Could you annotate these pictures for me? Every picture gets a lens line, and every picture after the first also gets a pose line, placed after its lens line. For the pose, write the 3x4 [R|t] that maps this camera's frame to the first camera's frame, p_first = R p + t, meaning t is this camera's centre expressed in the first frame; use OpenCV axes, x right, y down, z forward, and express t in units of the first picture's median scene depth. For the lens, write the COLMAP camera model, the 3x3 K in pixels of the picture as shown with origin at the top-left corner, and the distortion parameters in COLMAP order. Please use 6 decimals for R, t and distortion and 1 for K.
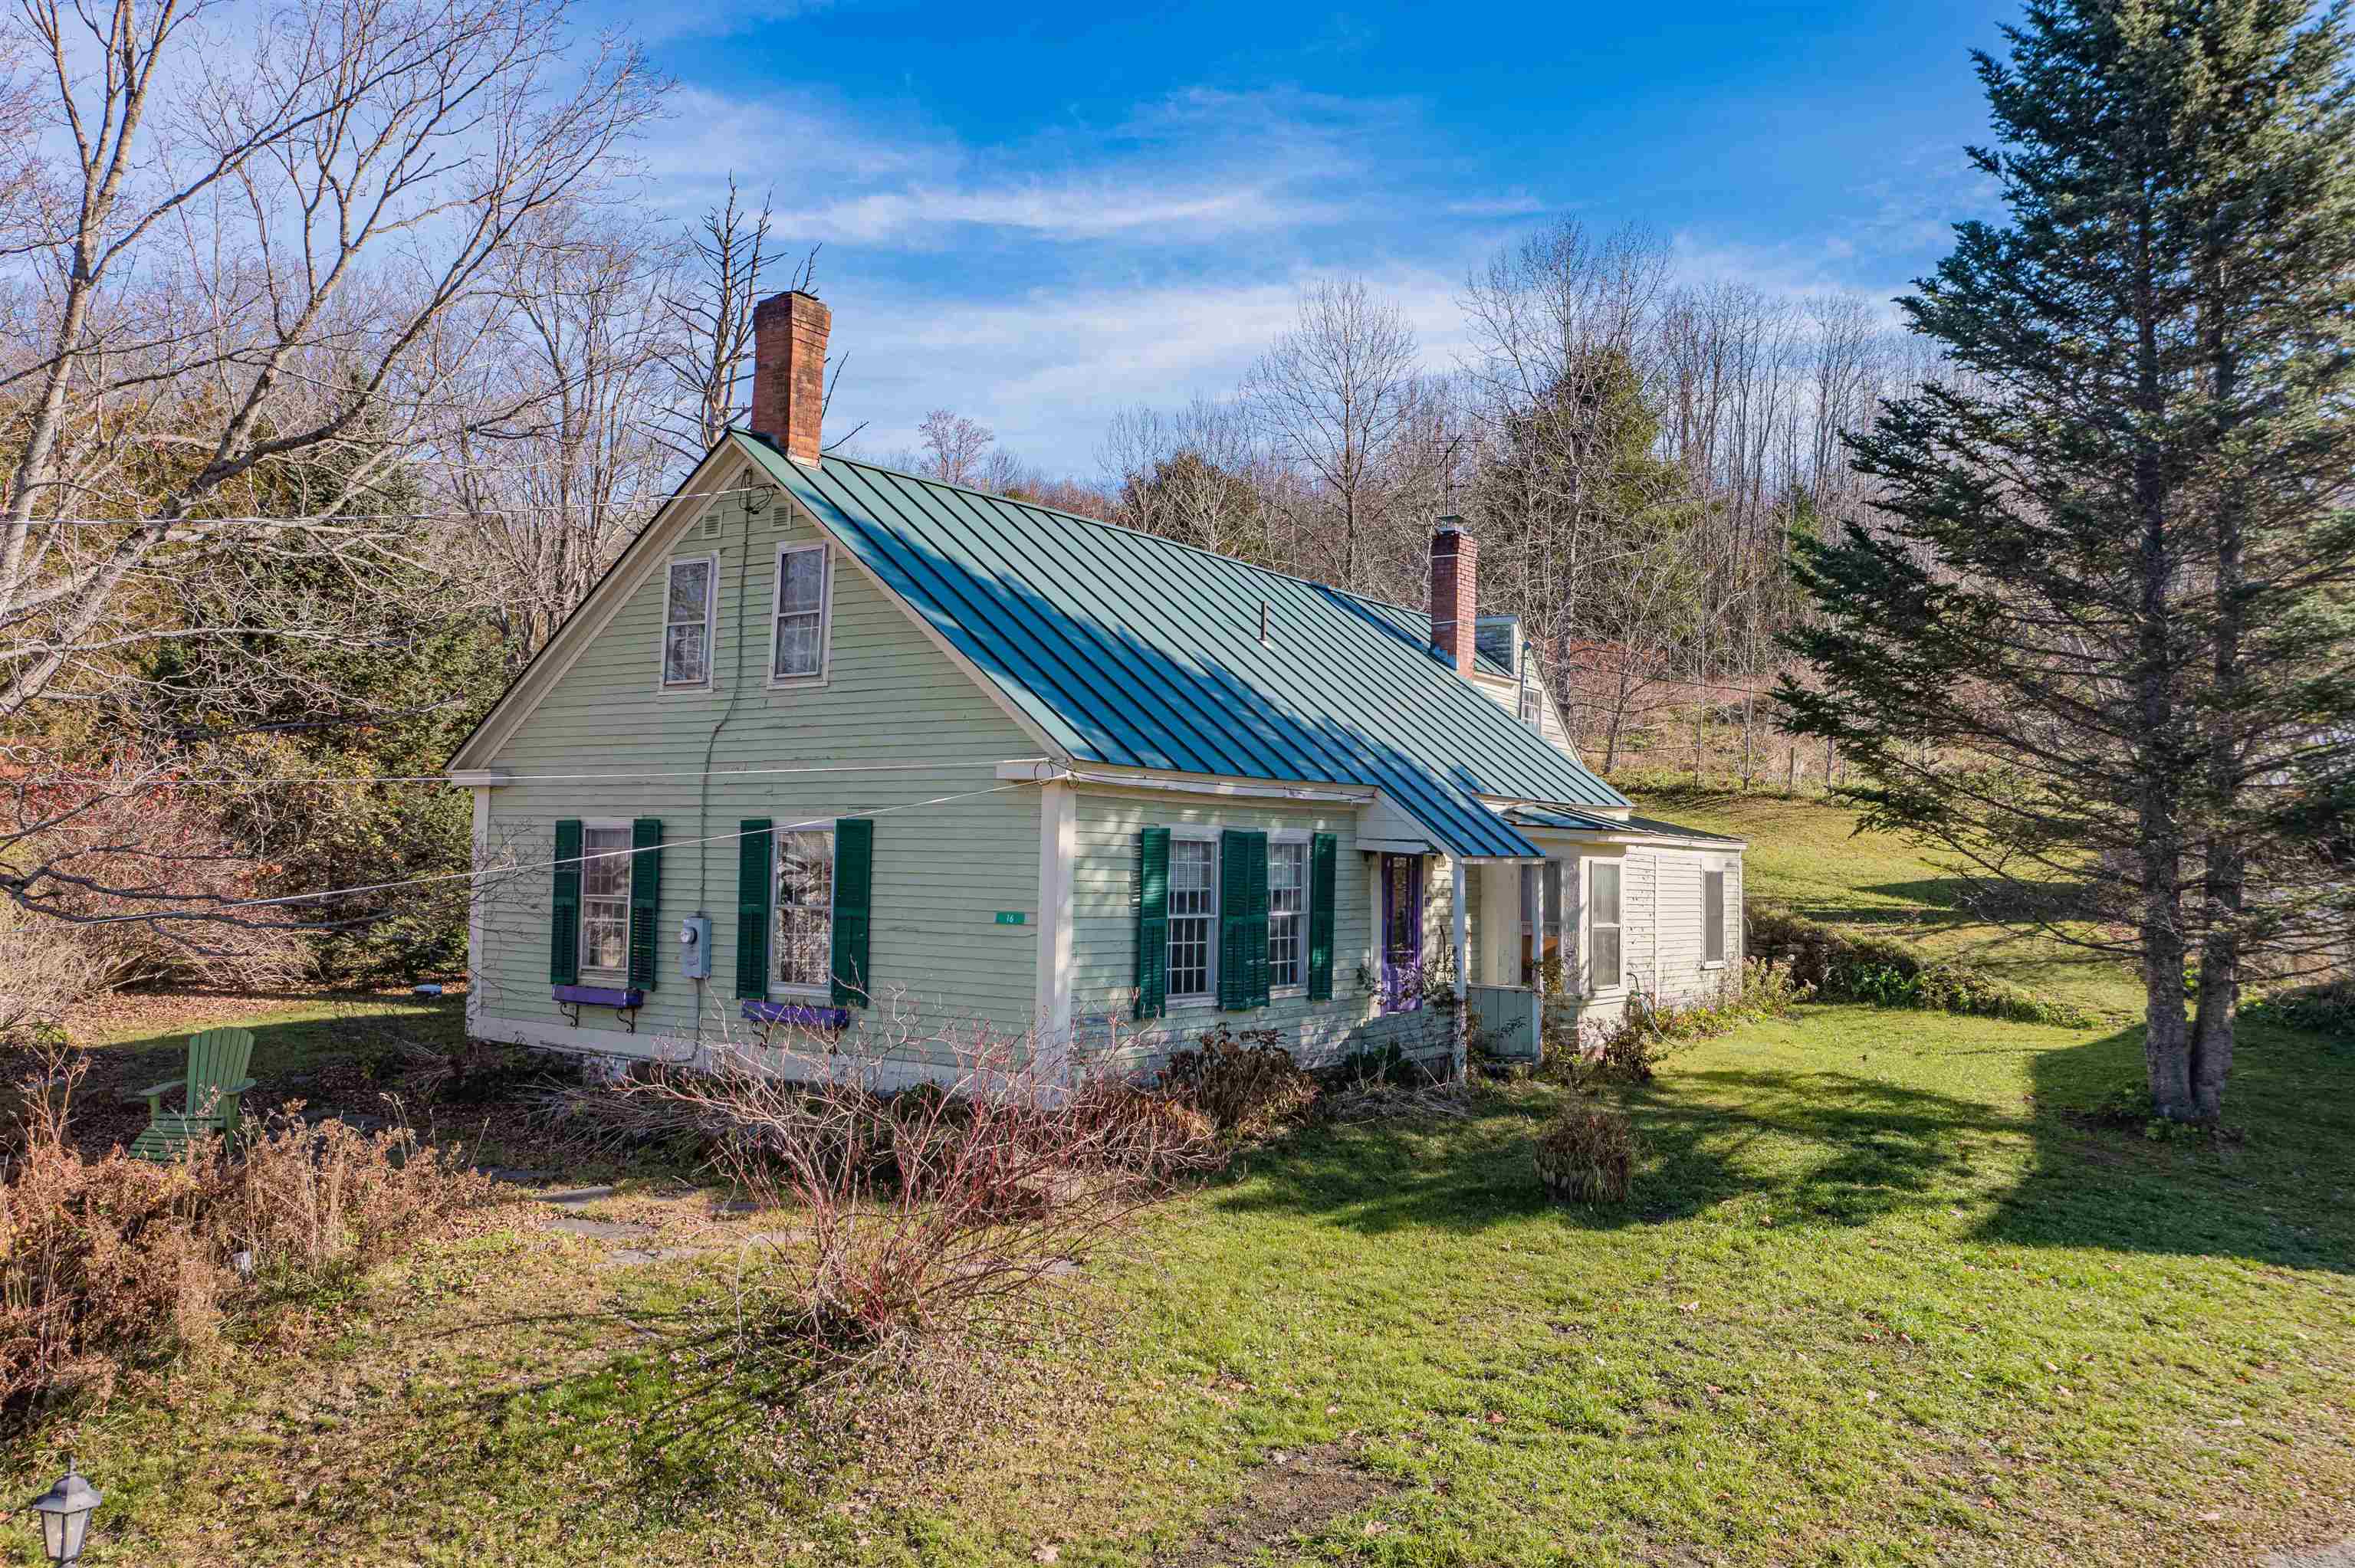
lens RADIAL K [[1862.3, 0, 1177.5], [0, 1862.3, 784.0], [0, 0, 1]] dist [-0.009555, -0.004319]
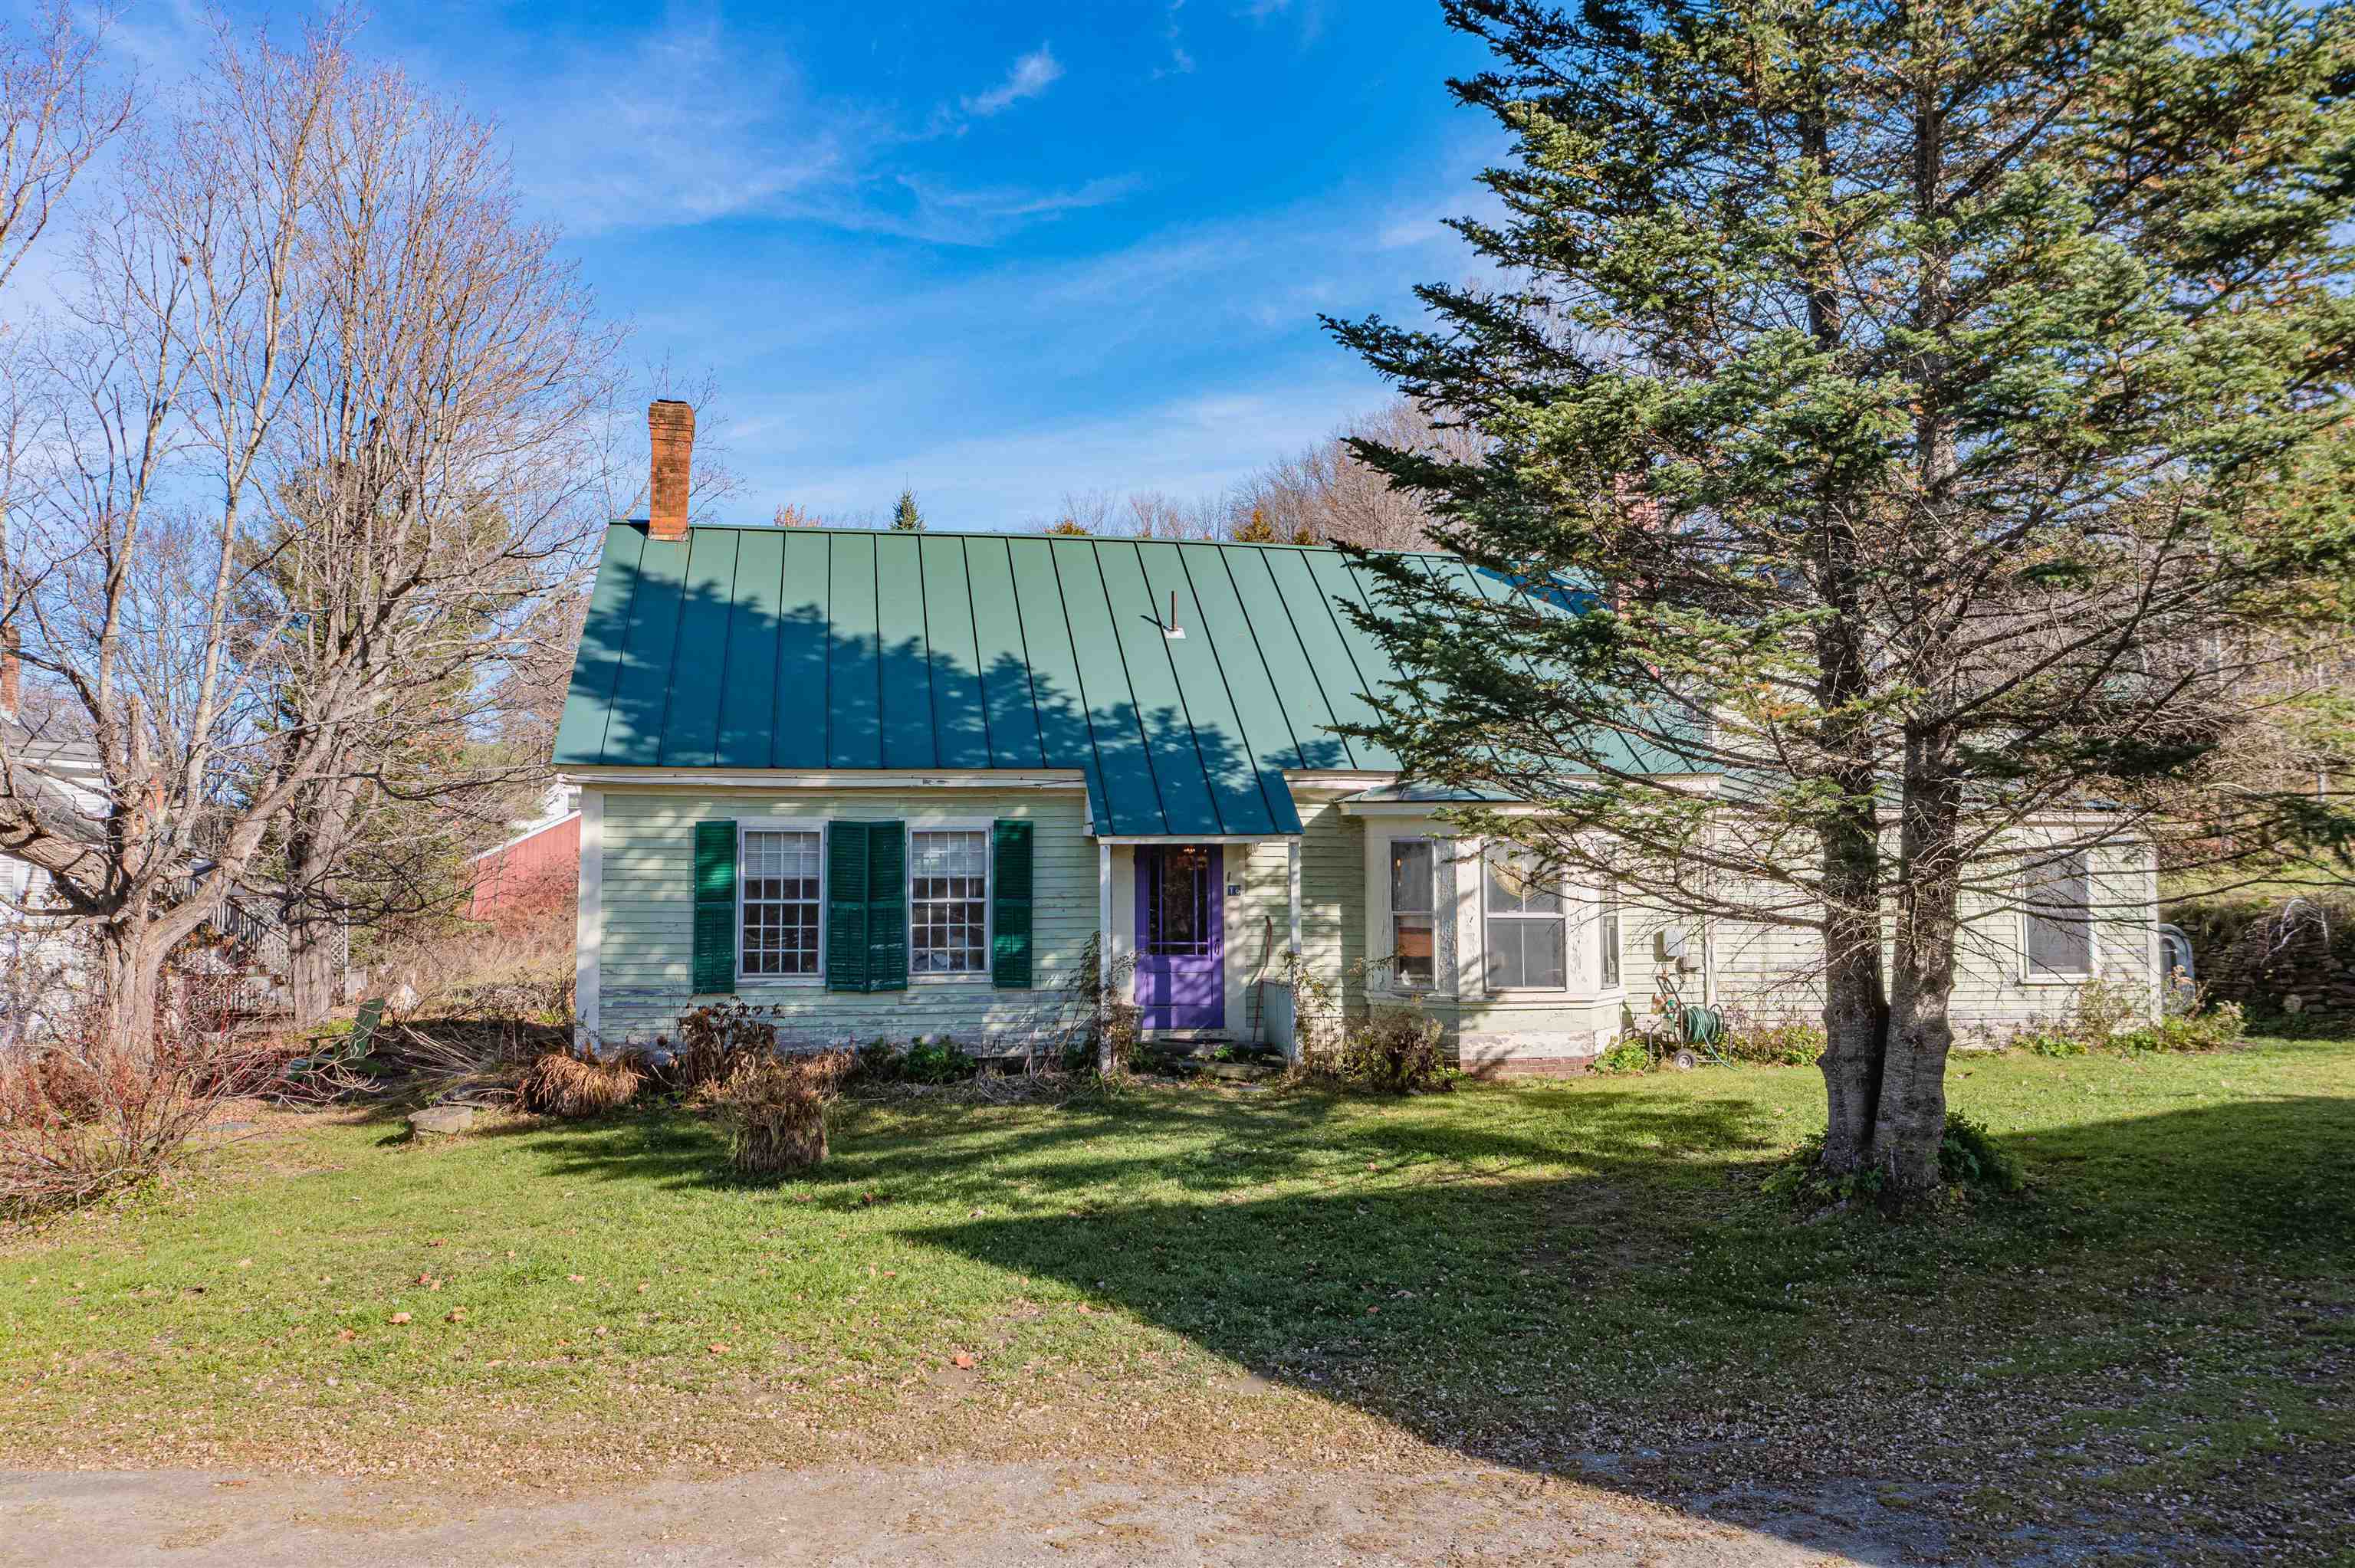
lens RADIAL K [[1862.3, 0, 1177.5], [0, 1862.3, 784.0], [0, 0, 1]] dist [-0.009555, -0.004319]
pose [[0.721344, -0.063913, -0.689621, 0.882987], [0.045836, 0.997955, -0.044544, 0.059400], [0.691058, 0.000522, 0.722799, 0.365443]]
